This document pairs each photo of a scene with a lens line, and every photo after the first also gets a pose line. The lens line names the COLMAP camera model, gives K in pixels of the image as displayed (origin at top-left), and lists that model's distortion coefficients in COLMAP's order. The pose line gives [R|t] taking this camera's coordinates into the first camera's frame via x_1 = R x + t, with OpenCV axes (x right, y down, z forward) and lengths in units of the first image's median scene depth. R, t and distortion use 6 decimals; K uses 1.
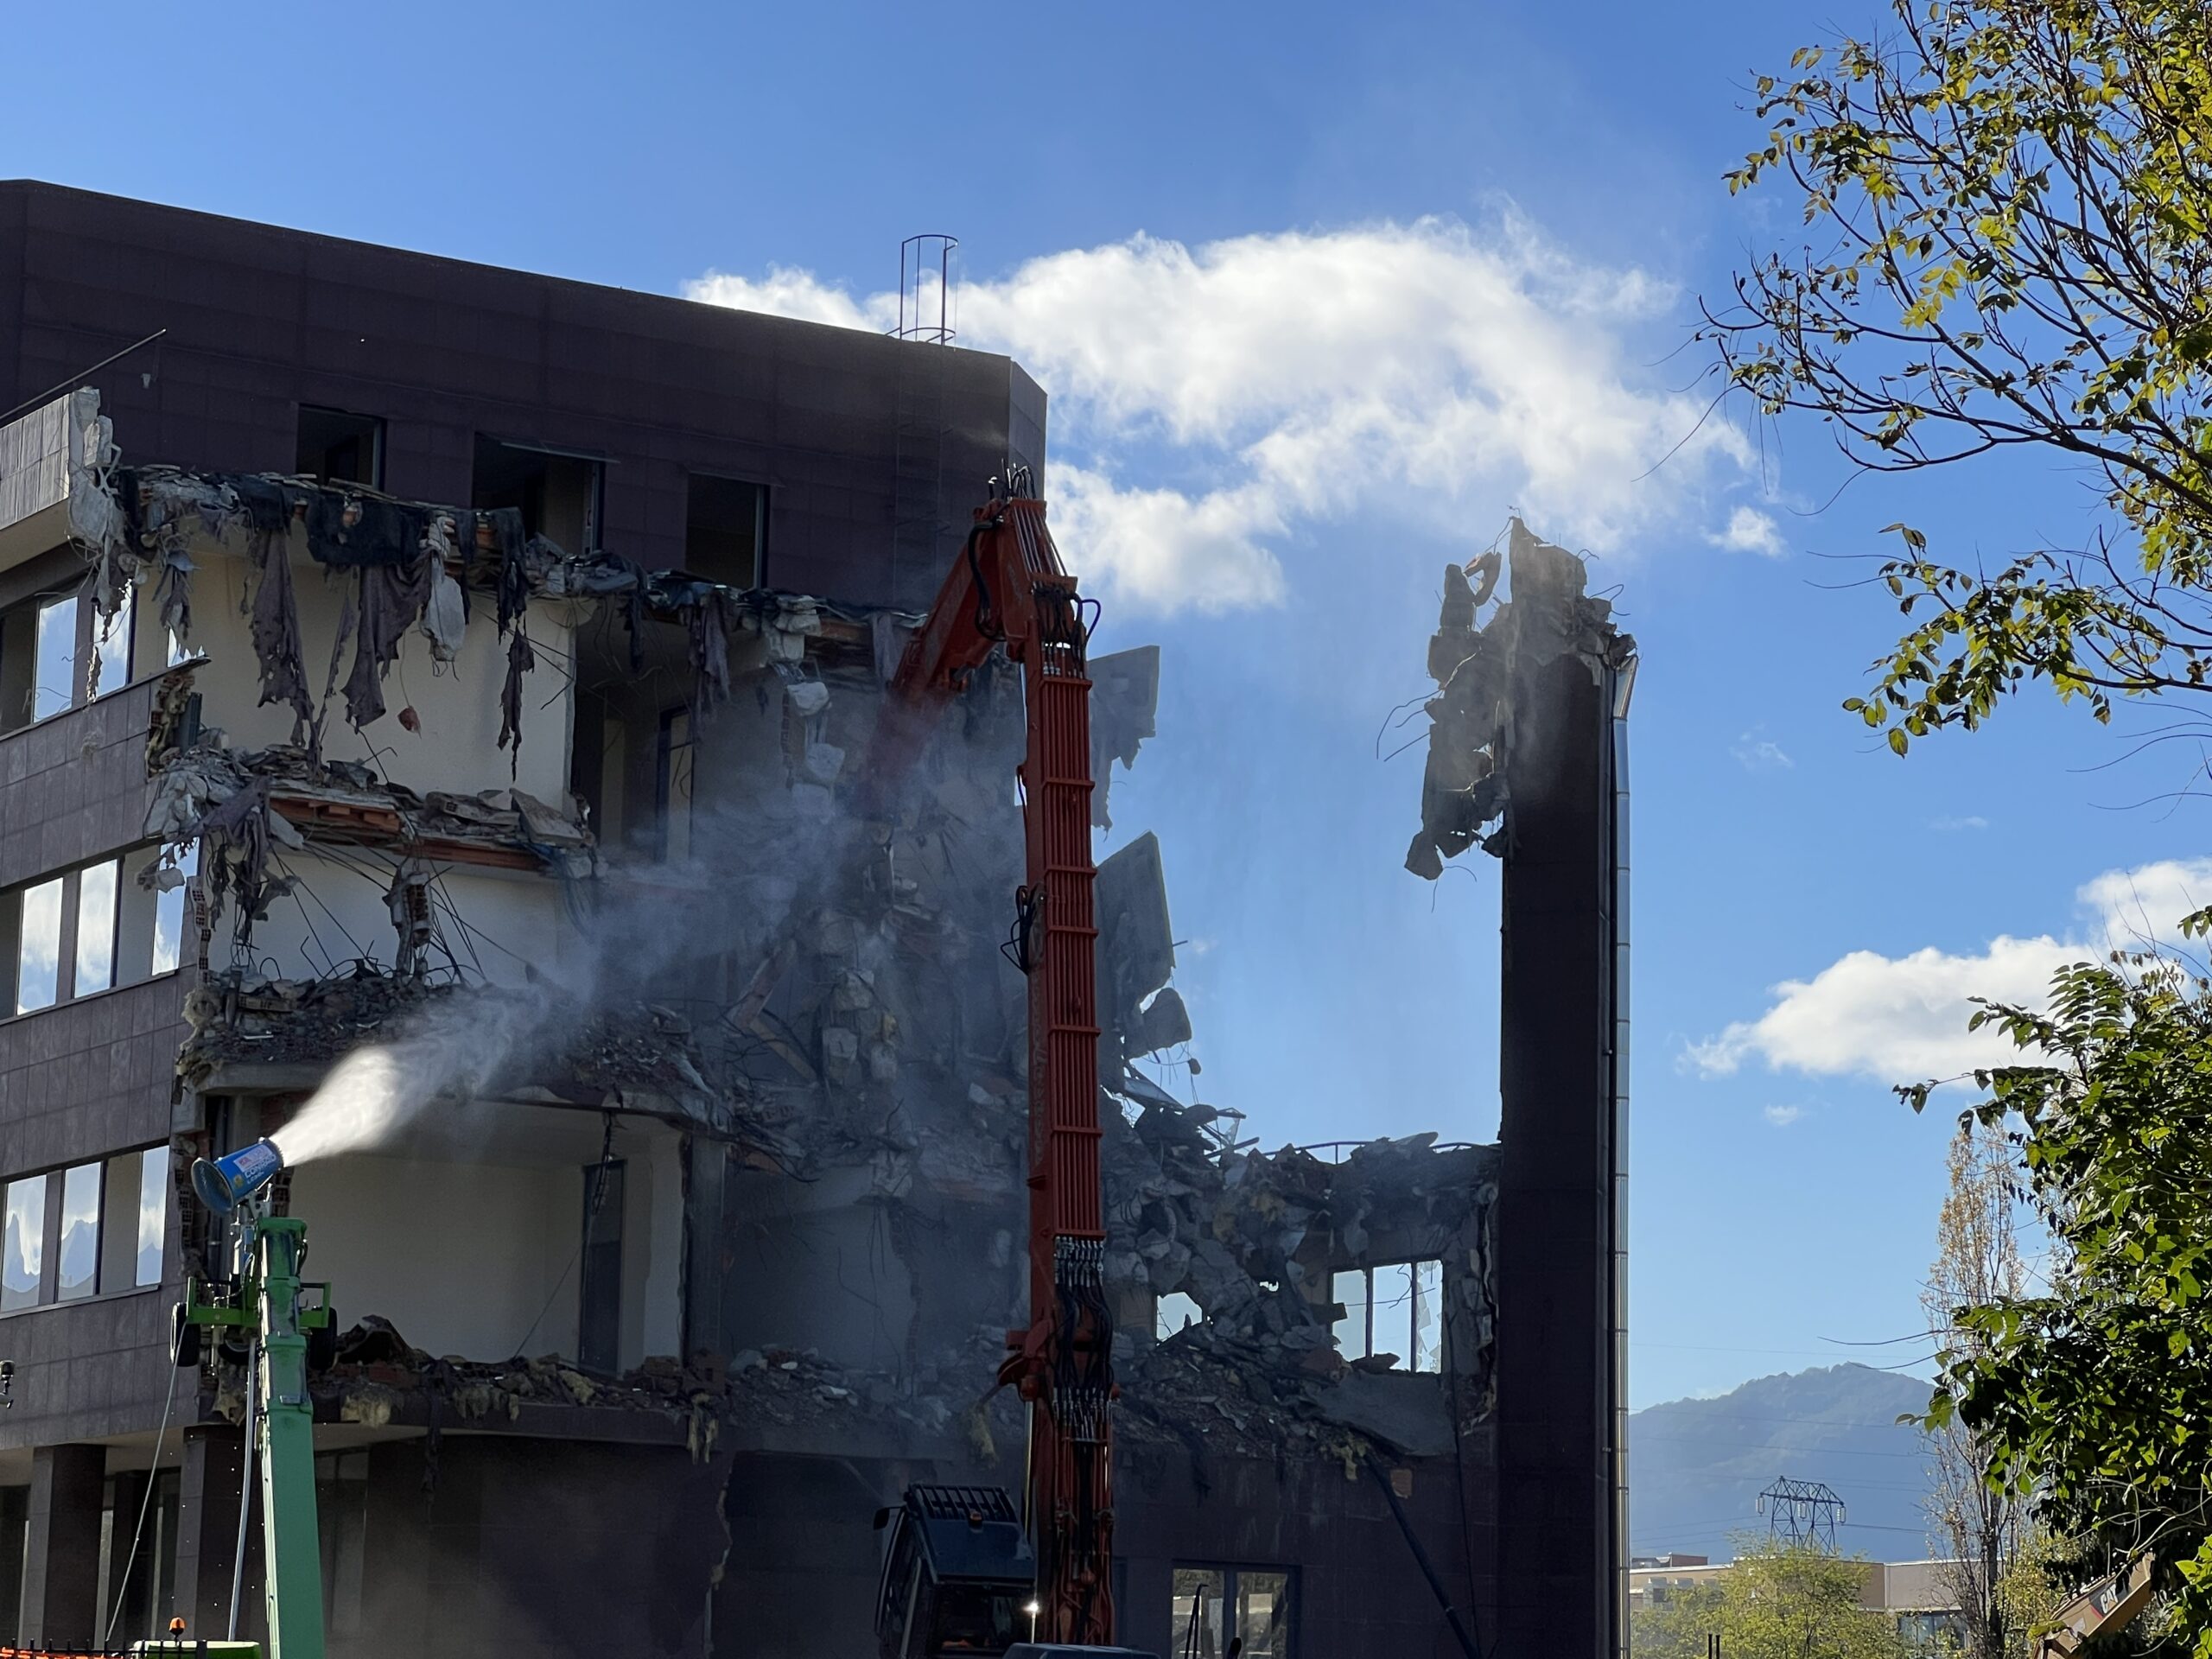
lens RADIAL K [[5668.0, 0, 1120.3], [0, 5668.0, 838.6], [0, 0, 1]] dist [0.152881, 0.000000]
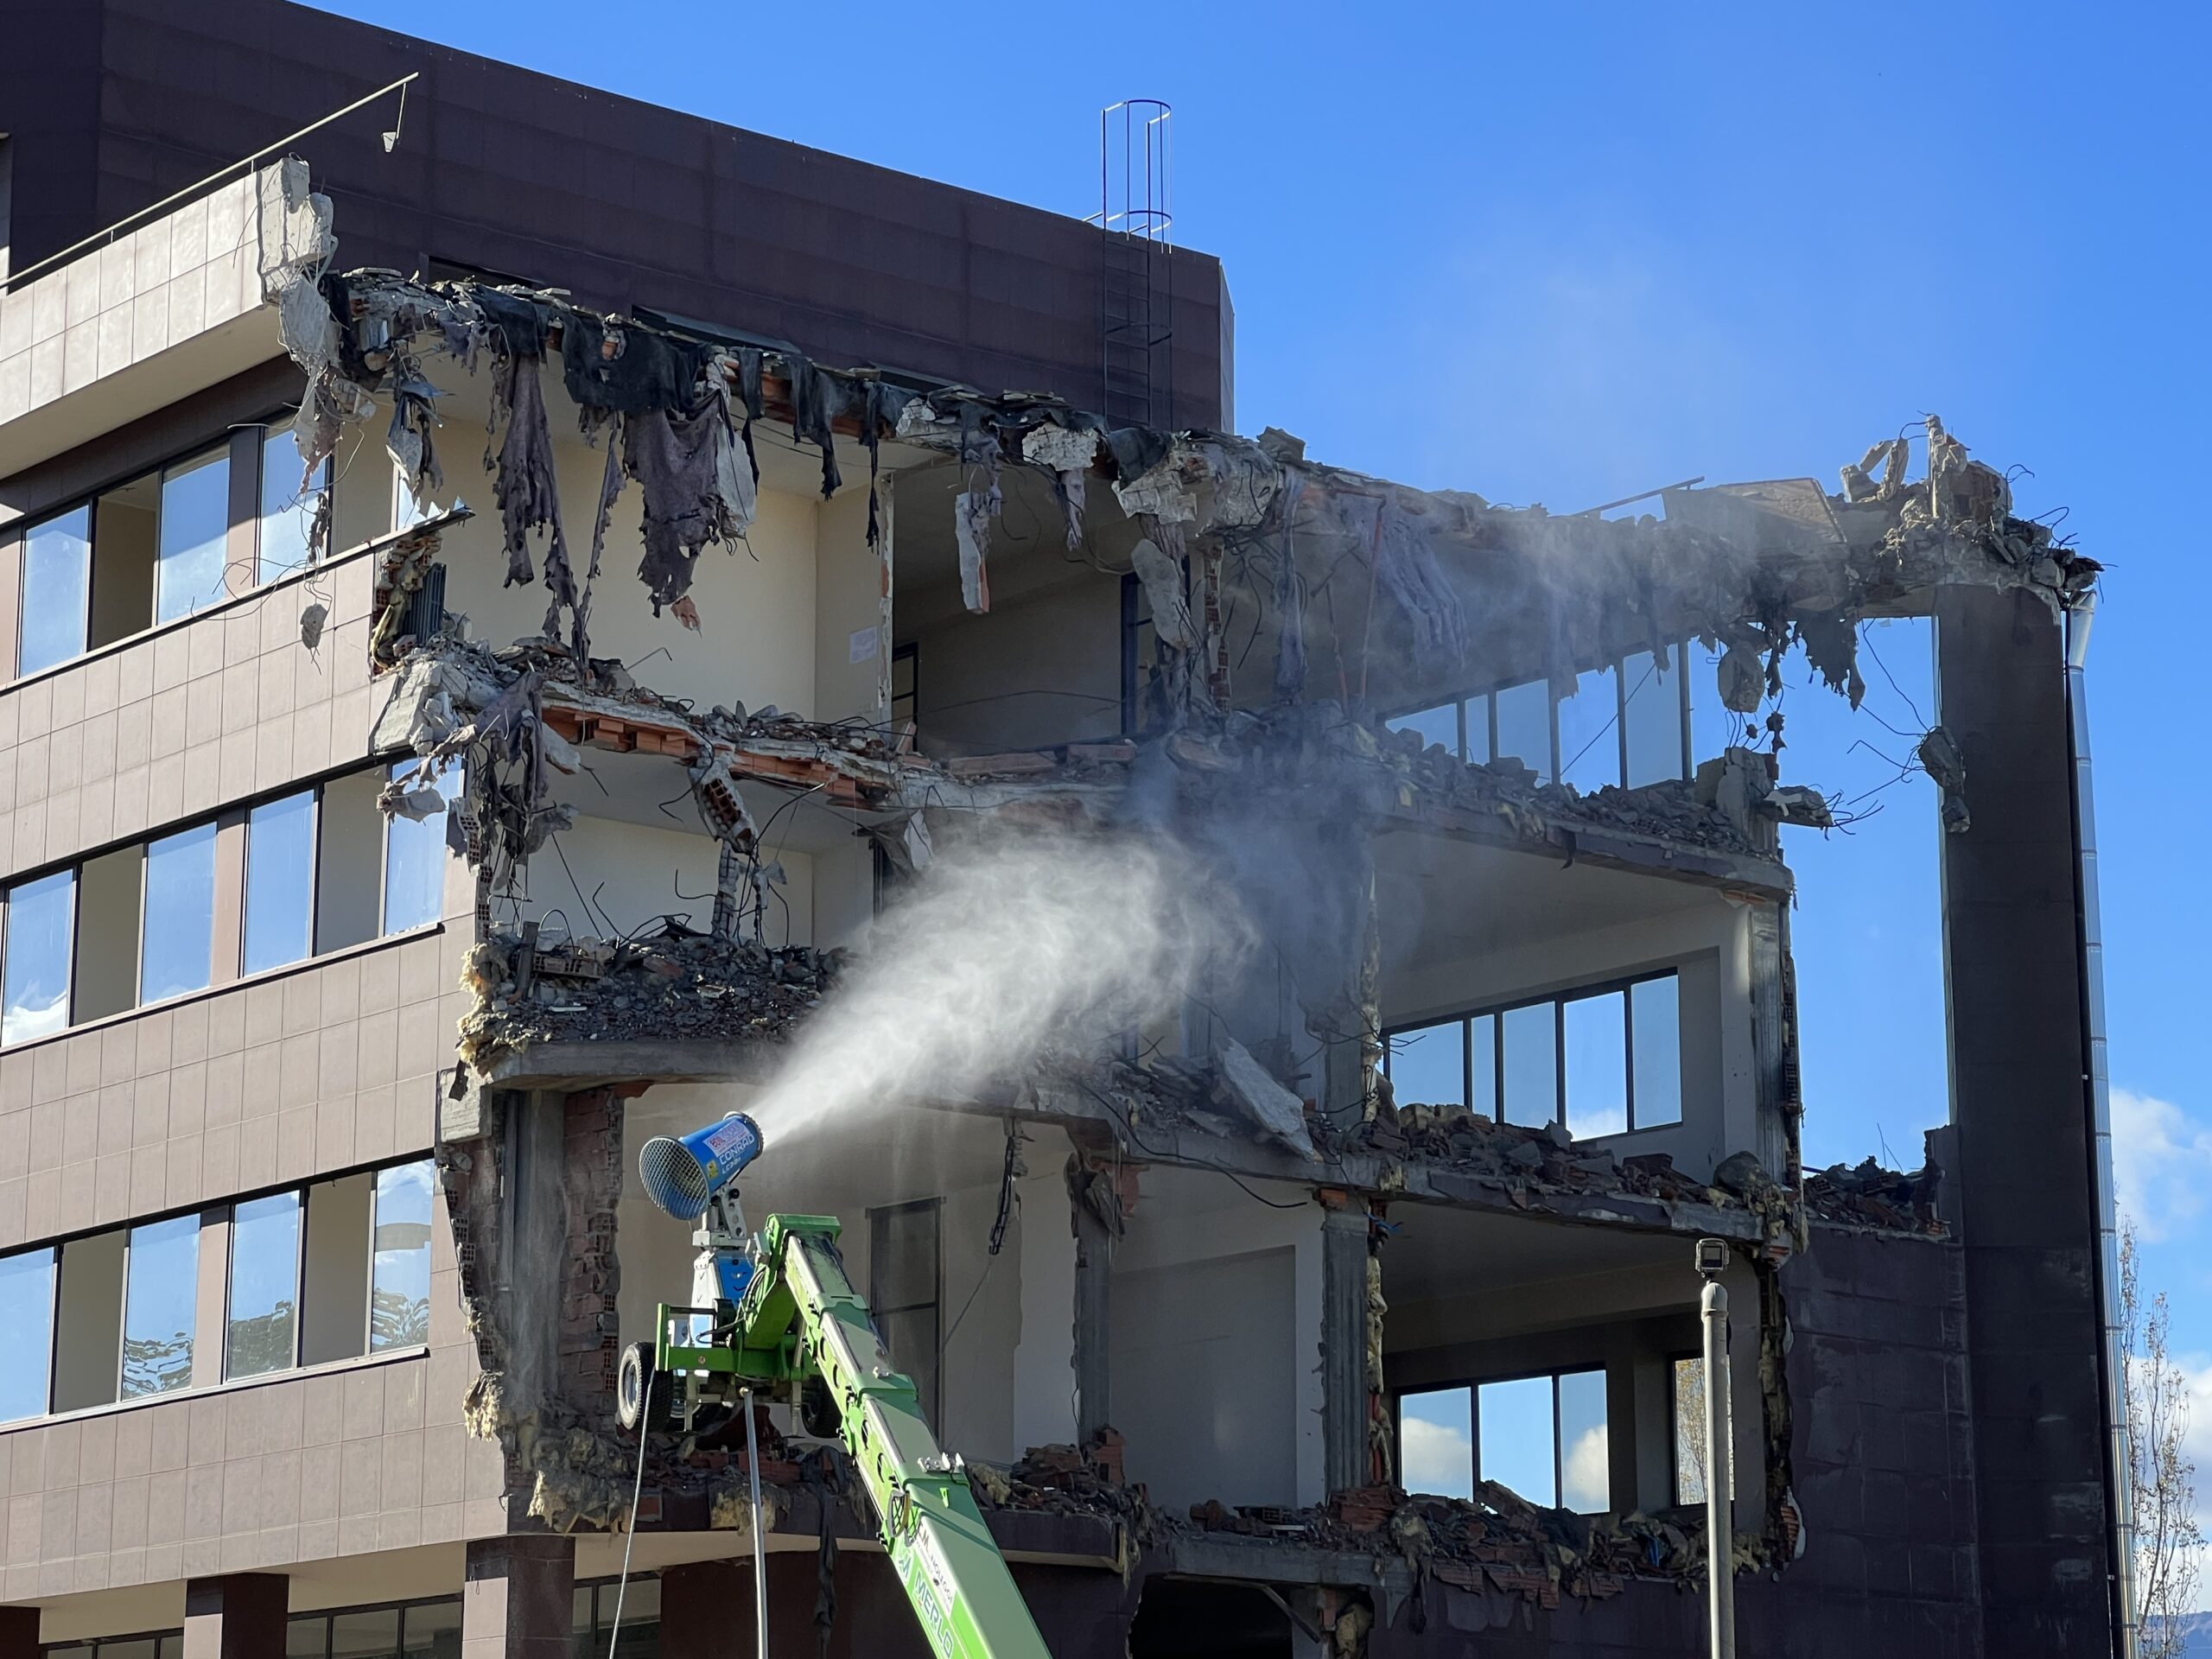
lens RADIAL K [[5305.6, 0, 1122.7], [0, 5305.6, 787.1], [0, 0, 1]] dist [0.127383, 0.000000]
pose [[0.990946, 0.009229, 0.133946, -0.162556], [-0.001929, 0.998510, -0.054528, 0.040983], [-0.134250, 0.053776, 0.989487, 0.287922]]
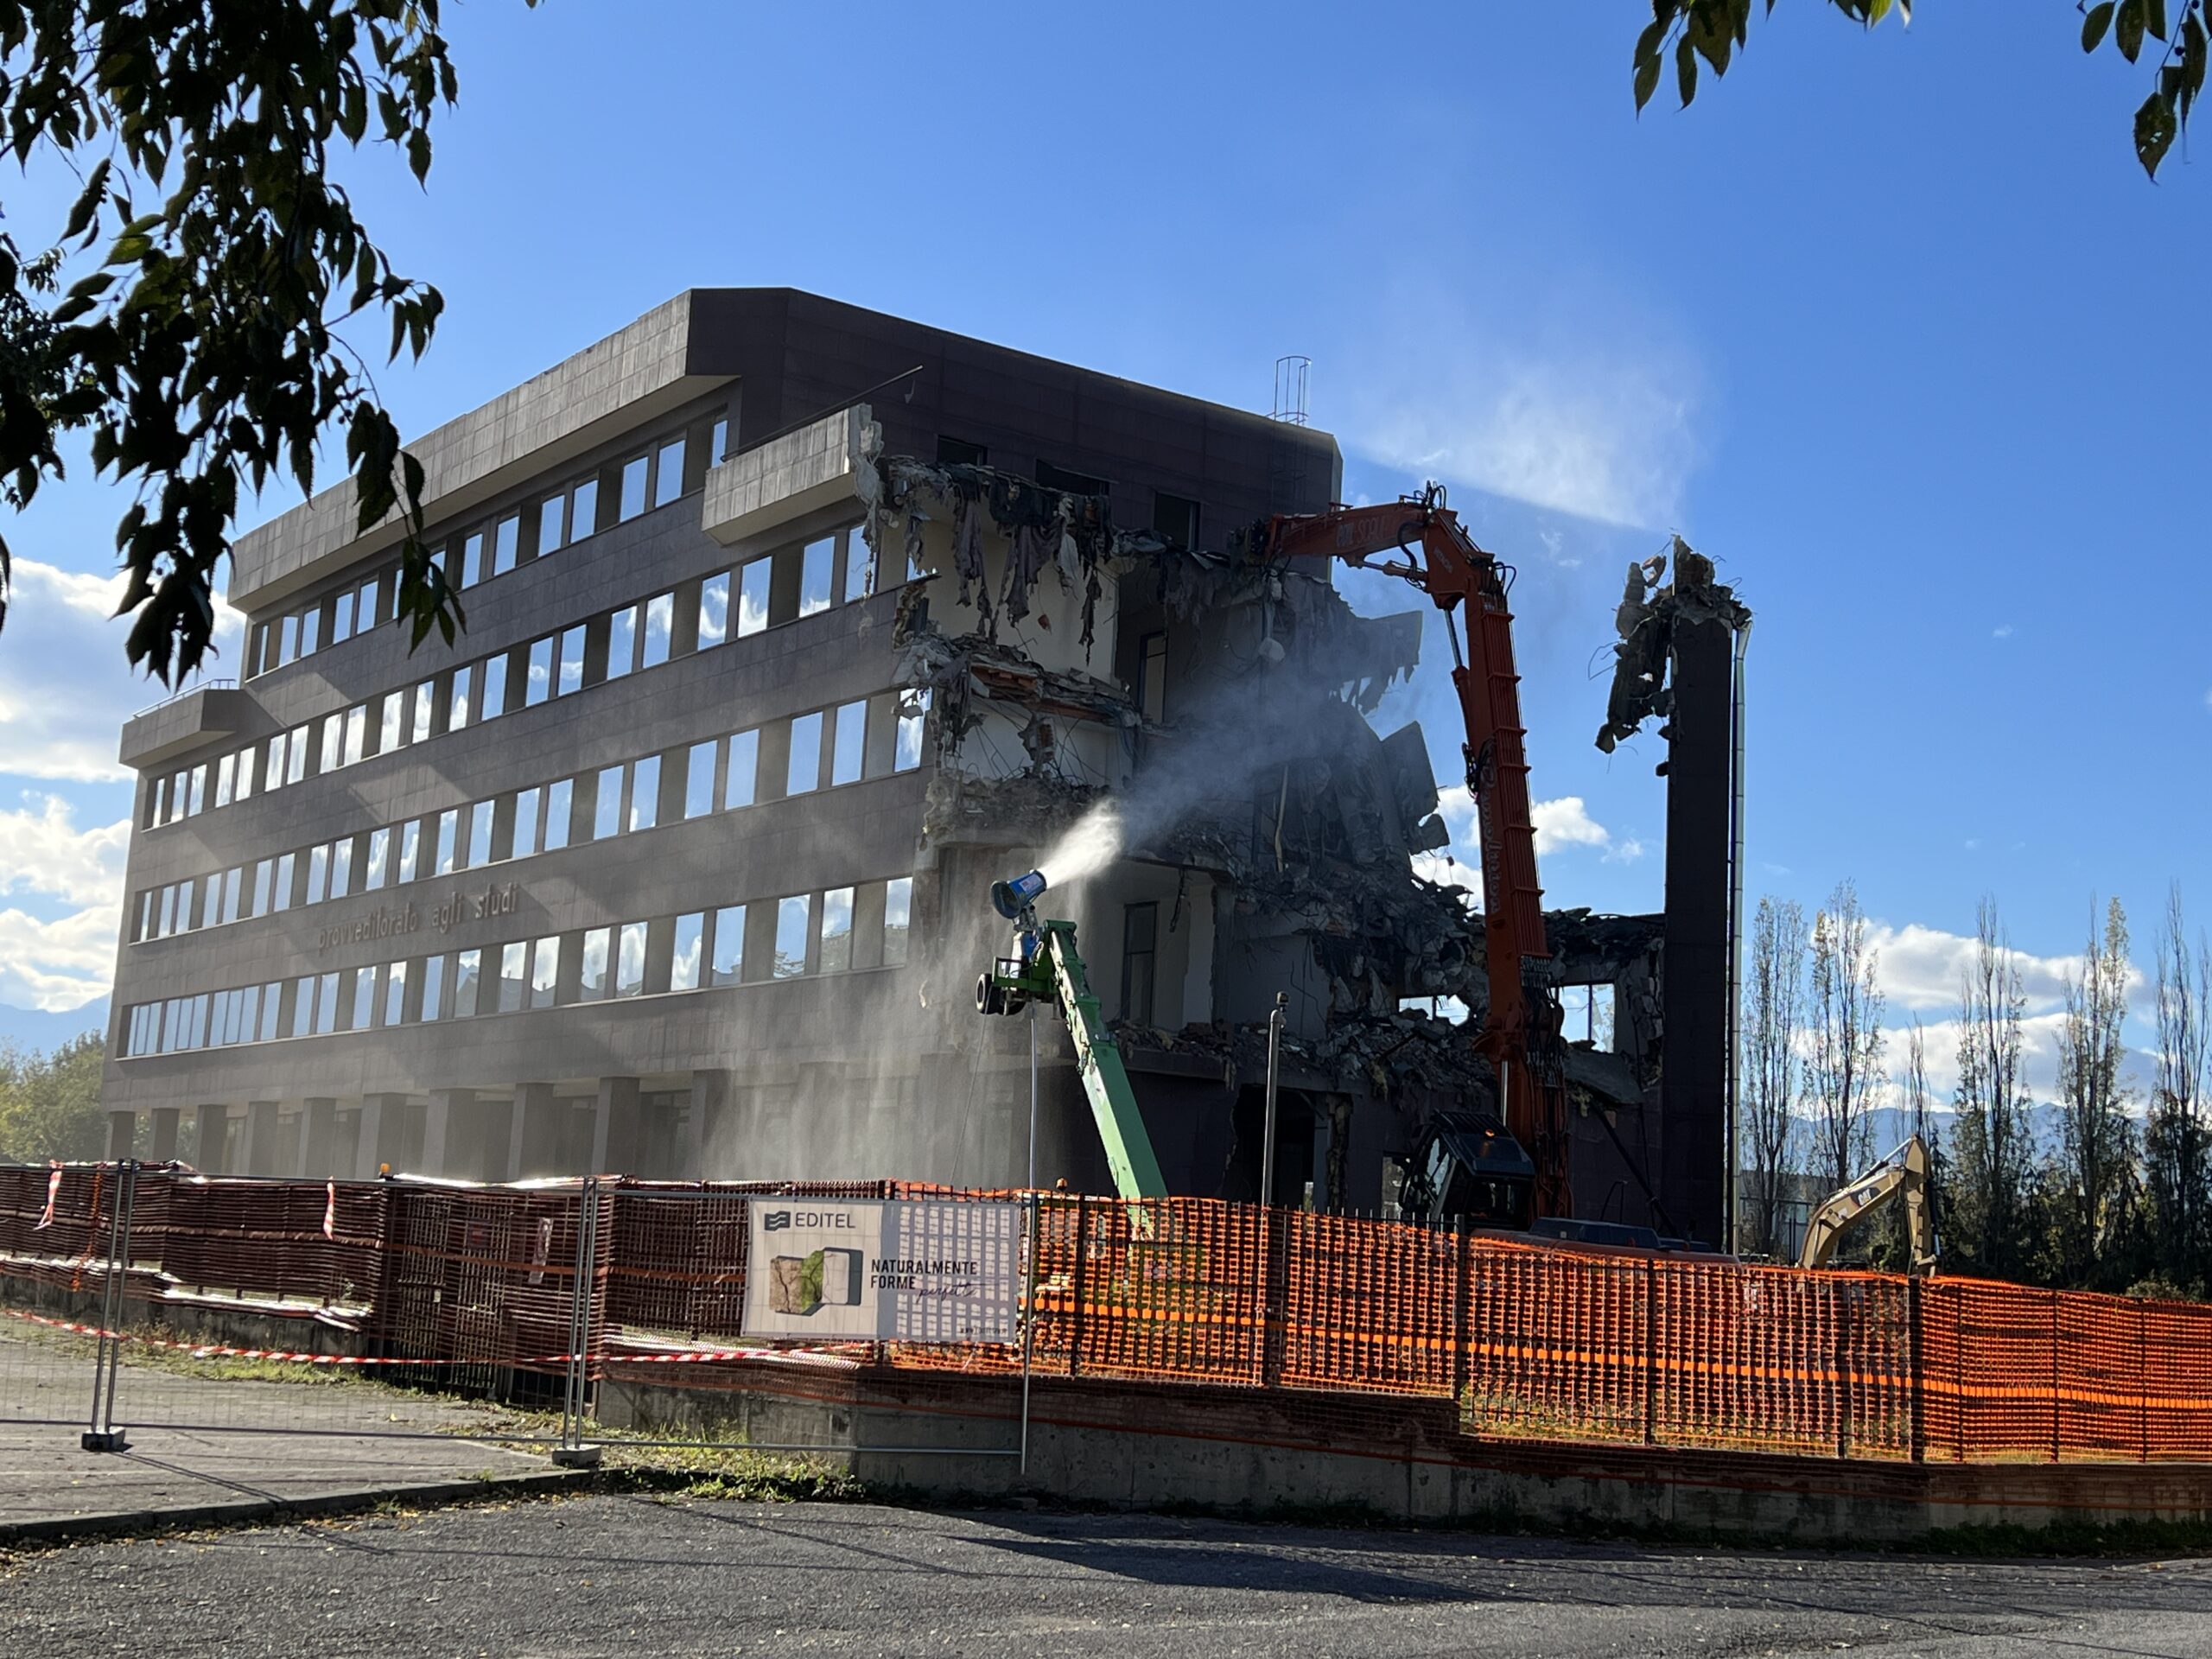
lens RADIAL K [[2874.3, 0, 1096.1], [0, 2874.3, 799.1], [0, 0, 1]] dist [0.147638, 0.000000]
pose [[0.998503, 0.039805, 0.037508, -0.139164], [-0.040044, 0.999182, 0.005653, 0.024019], [-0.037252, -0.007146, 0.999280, 0.184165]]
